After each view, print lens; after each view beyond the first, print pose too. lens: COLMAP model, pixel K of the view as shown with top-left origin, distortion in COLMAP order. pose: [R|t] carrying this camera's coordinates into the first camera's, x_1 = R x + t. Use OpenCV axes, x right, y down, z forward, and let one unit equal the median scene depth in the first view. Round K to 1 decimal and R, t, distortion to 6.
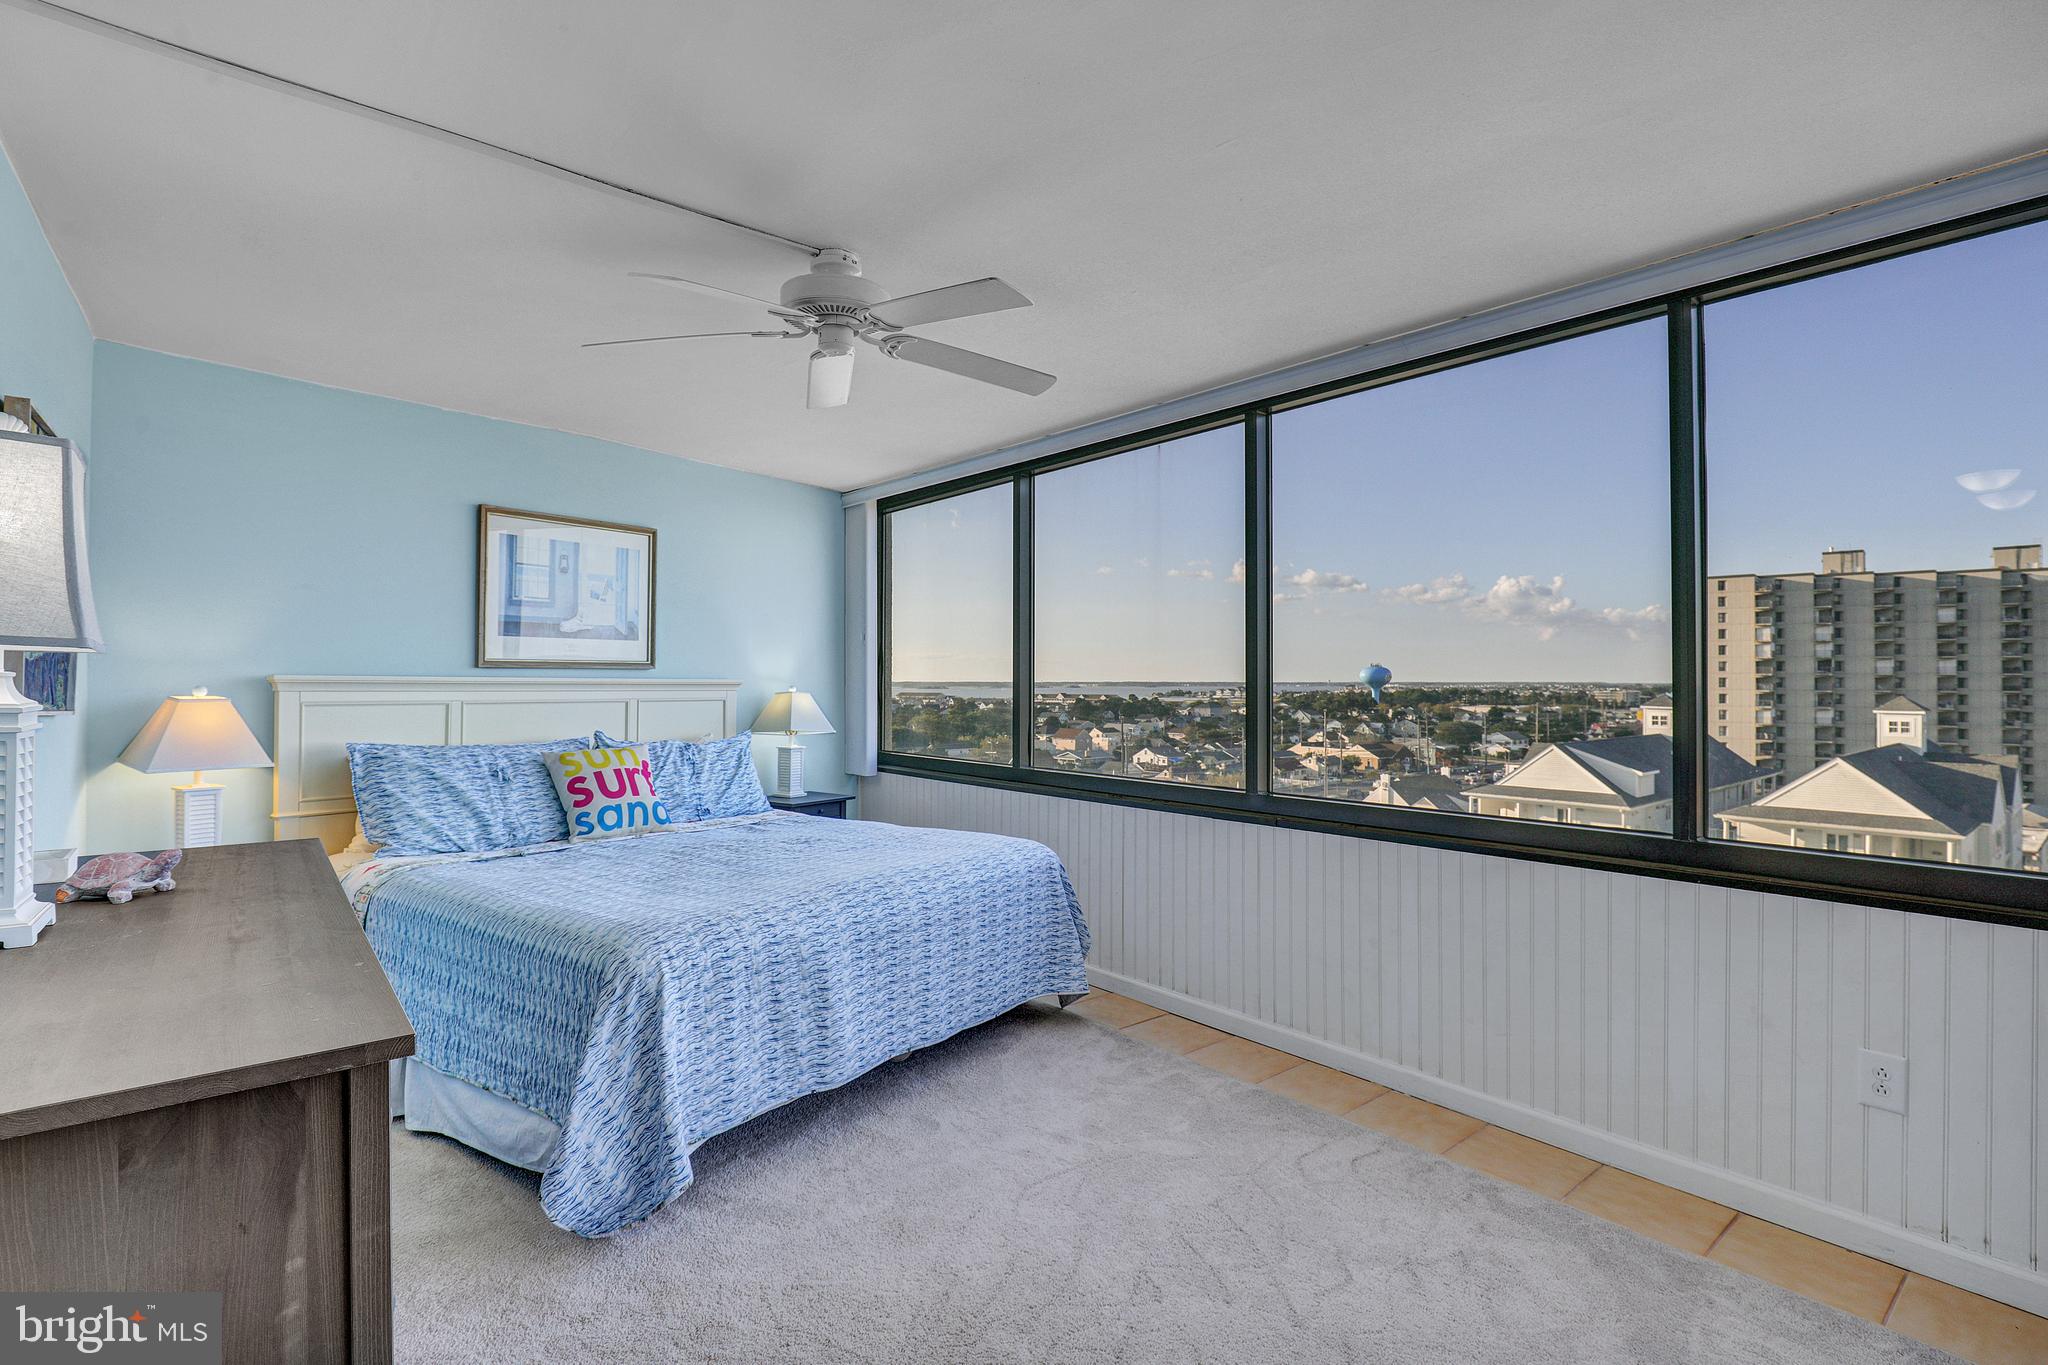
lens RADIAL K [[962.4, 0, 1040.0], [0, 962.4, 674.1], [0, 0, 1]] dist [-0.035248, 0.007066]
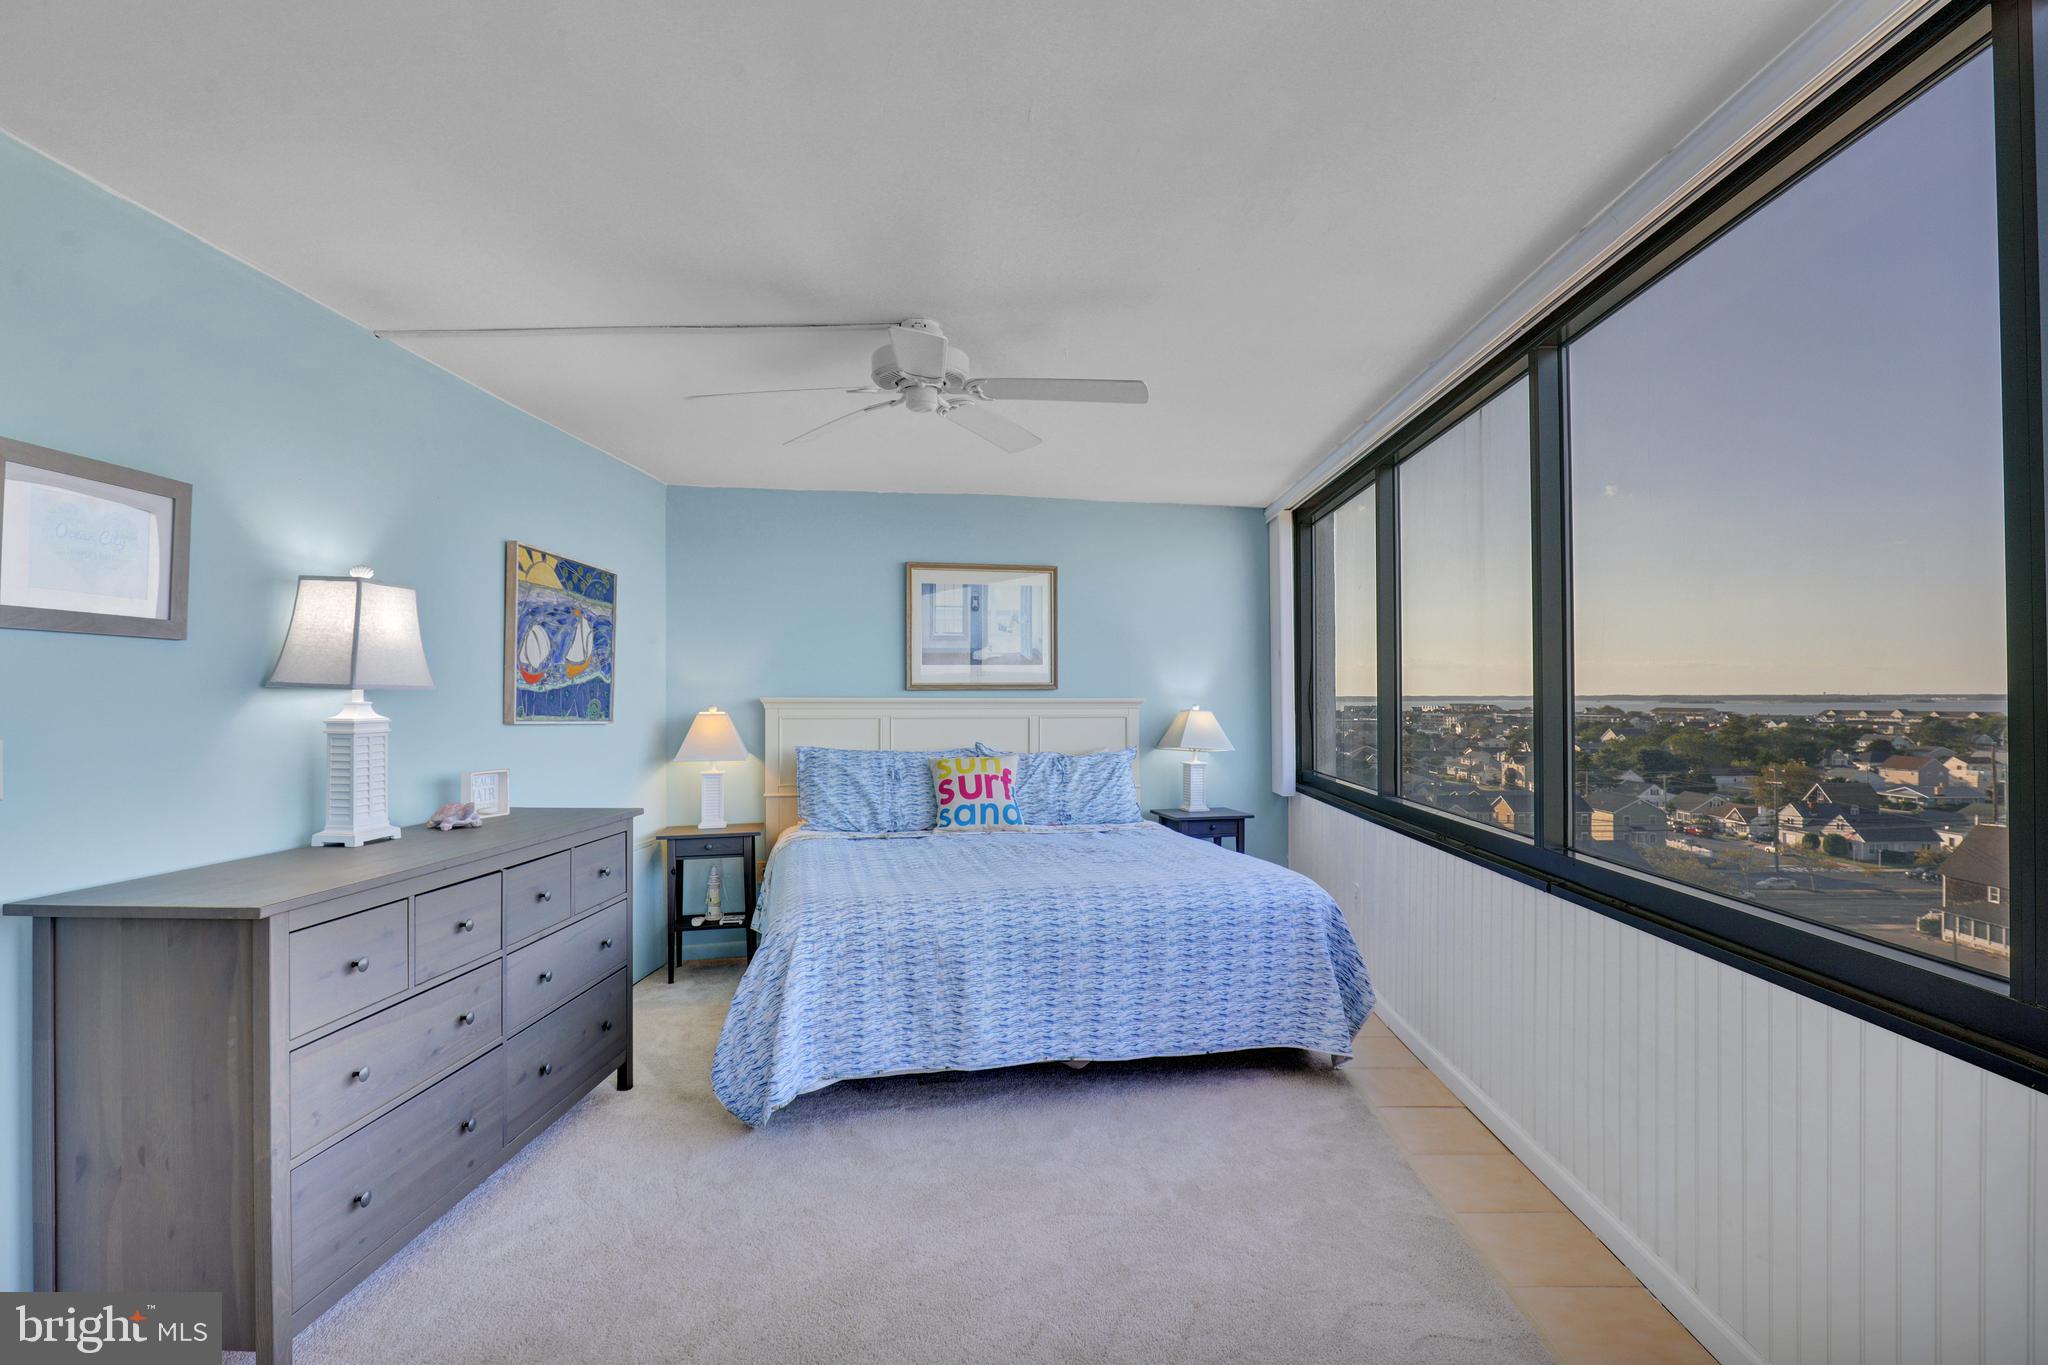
lens RADIAL K [[962.4, 0, 1041.4], [0, 962.4, 685.8], [0, 0, 1]] dist [-0.035248, 0.007066]
pose [[0.748693, -0.011259, -0.662821, 0.029930], [0.009447, 0.999935, -0.006315, -0.000220], [0.662850, -0.001534, 0.748751, 0.011584]]
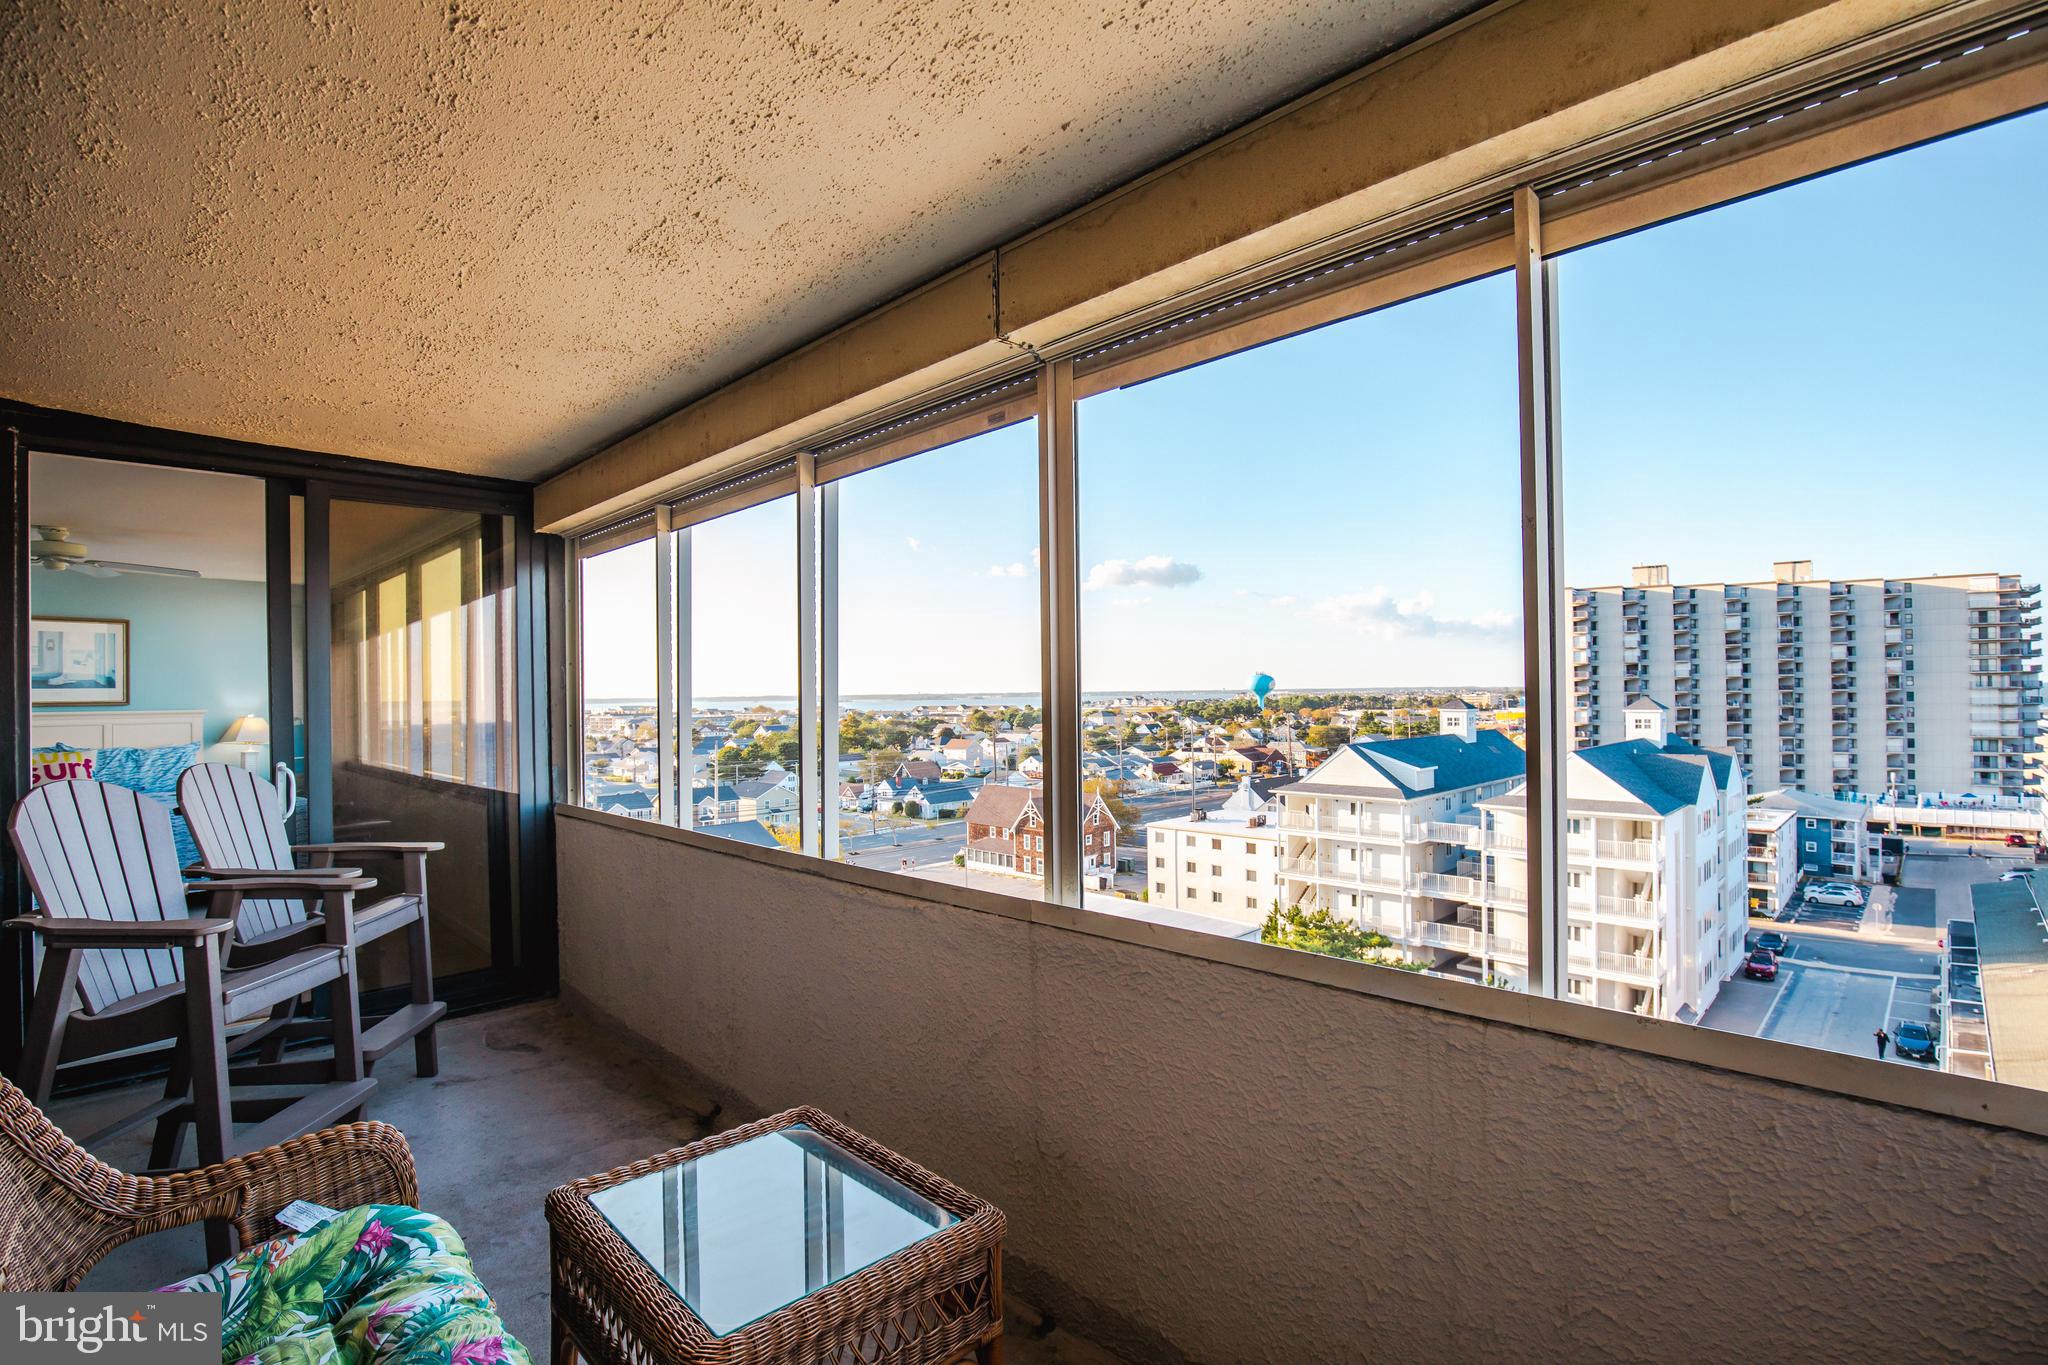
lens RADIAL K [[962.4, 0, 1066.7], [0, 962.4, 687.0], [0, 0, 1]] dist [-0.035248, 0.007066]
pose [[0.993701, -0.013586, 0.111238, 0.089798], [0.013294, 0.999906, 0.003364, -0.001776], [-0.111273, -0.001864, 0.993788, -0.068428]]
